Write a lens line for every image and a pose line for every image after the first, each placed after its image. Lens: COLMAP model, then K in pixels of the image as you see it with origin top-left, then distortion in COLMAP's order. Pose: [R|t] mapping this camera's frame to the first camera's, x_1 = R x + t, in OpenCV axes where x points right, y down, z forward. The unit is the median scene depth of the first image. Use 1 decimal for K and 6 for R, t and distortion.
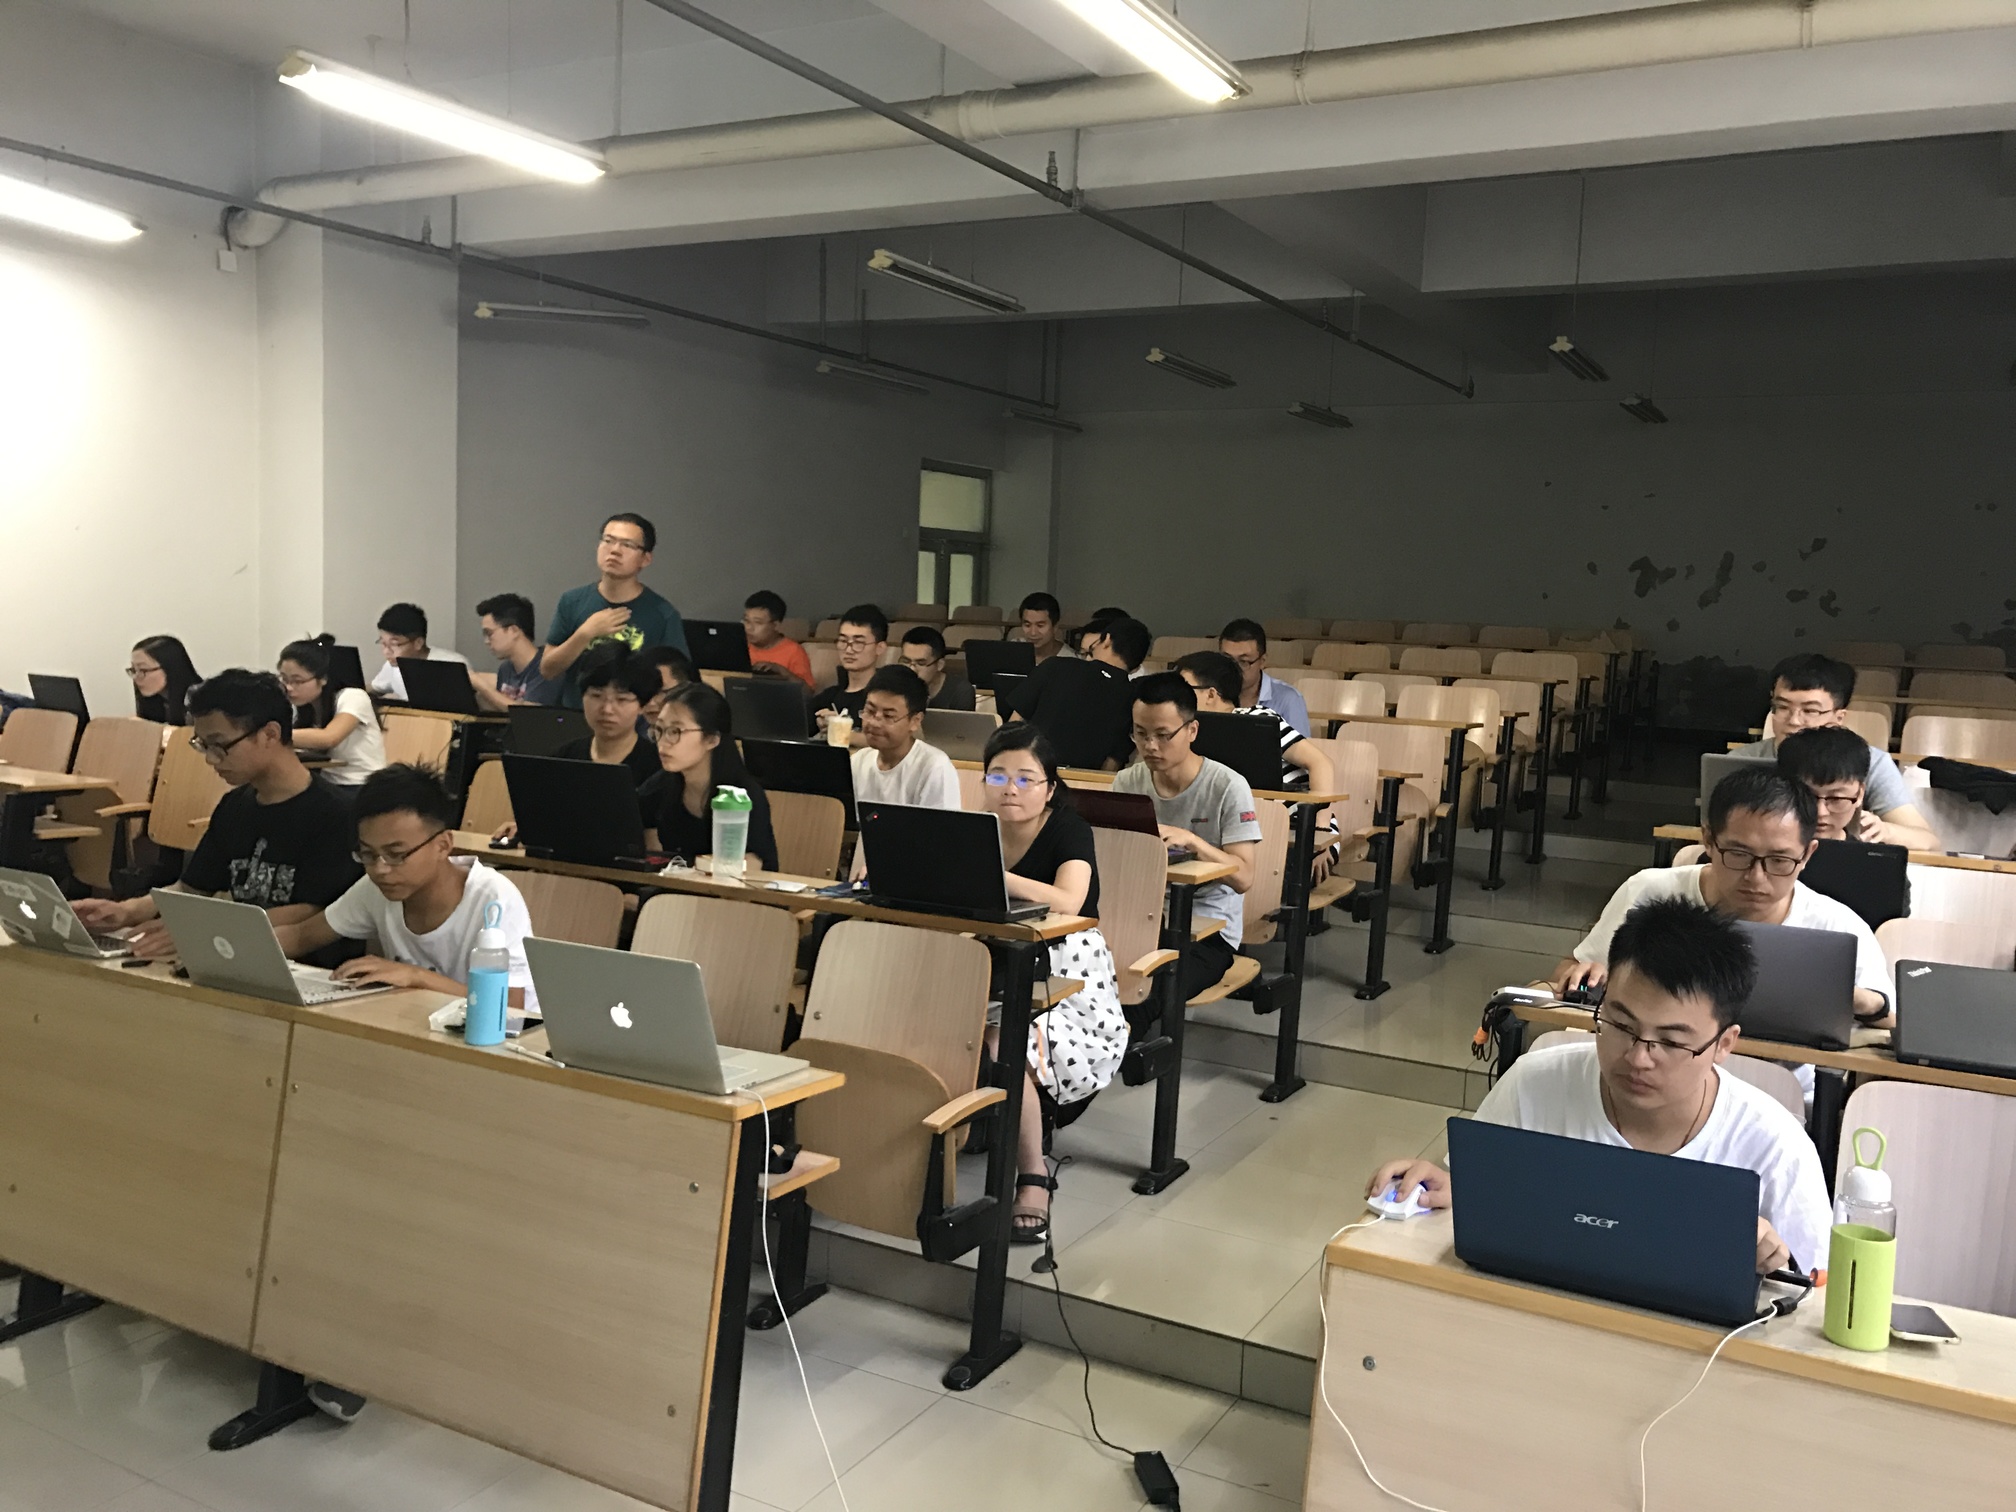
lens RADIAL K [[1676.7, 0, 1004.1], [0, 1676.7, 766.1], [0, 0, 1]] dist [0.038922, -0.038513]
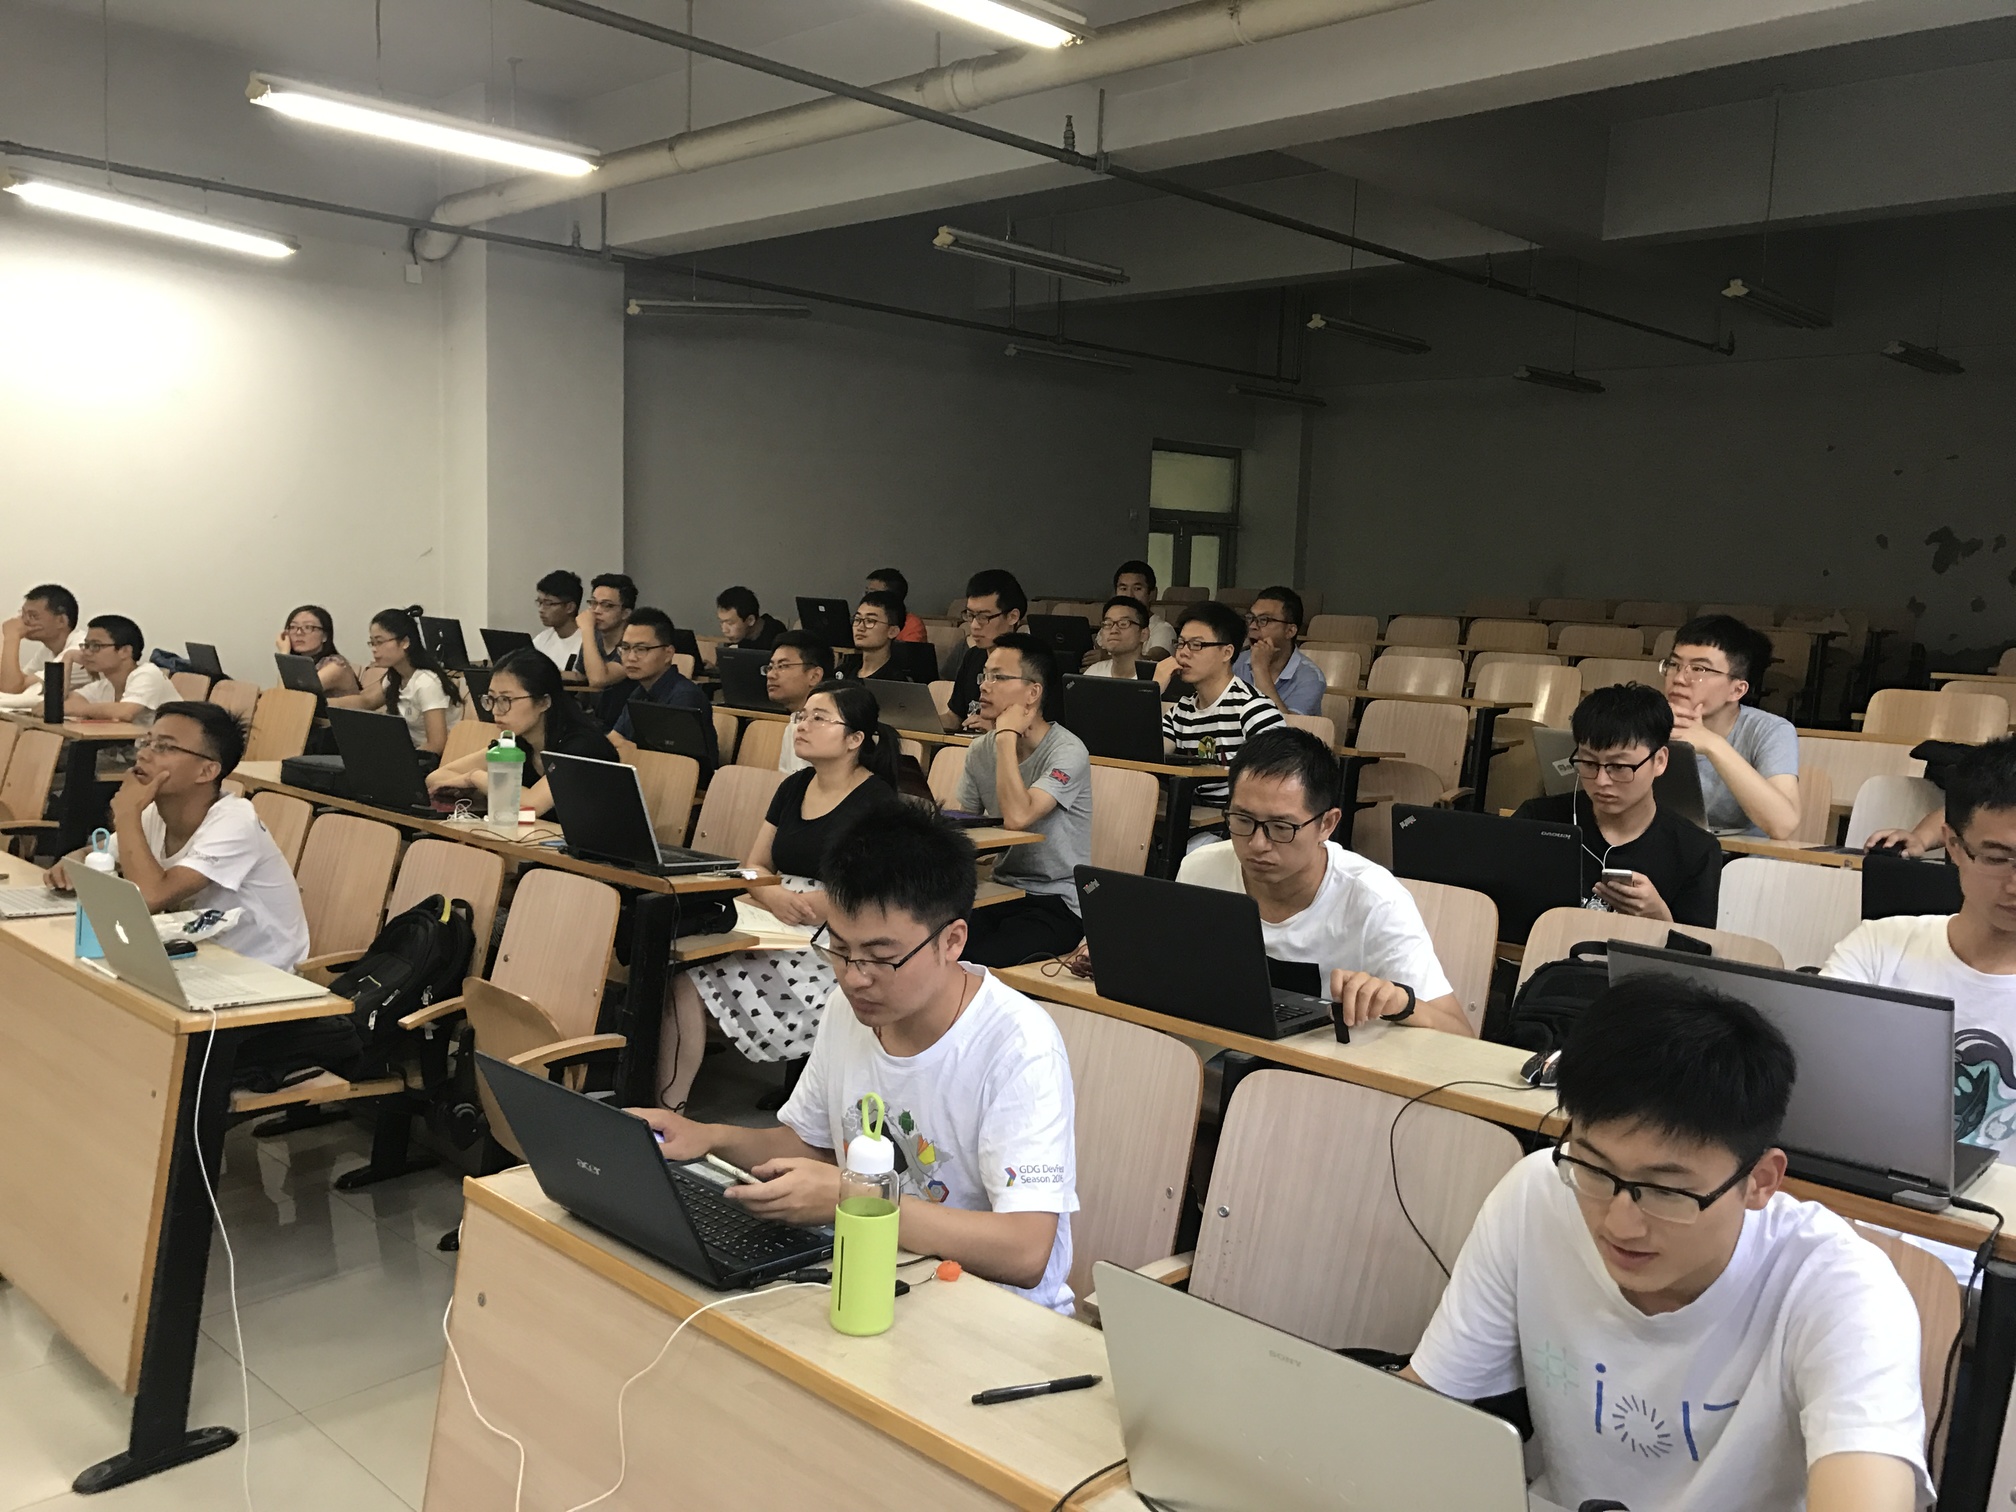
lens RADIAL K [[1676.7, 0, 1007.1], [0, 1676.7, 743.8], [0, 0, 1]] dist [0.038922, -0.038513]
pose [[0.966053, 0.020018, -0.257569, 0.204373], [-0.022250, 0.999736, -0.005753, 0.007292], [0.257386, 0.011289, 0.966243, 0.033263]]
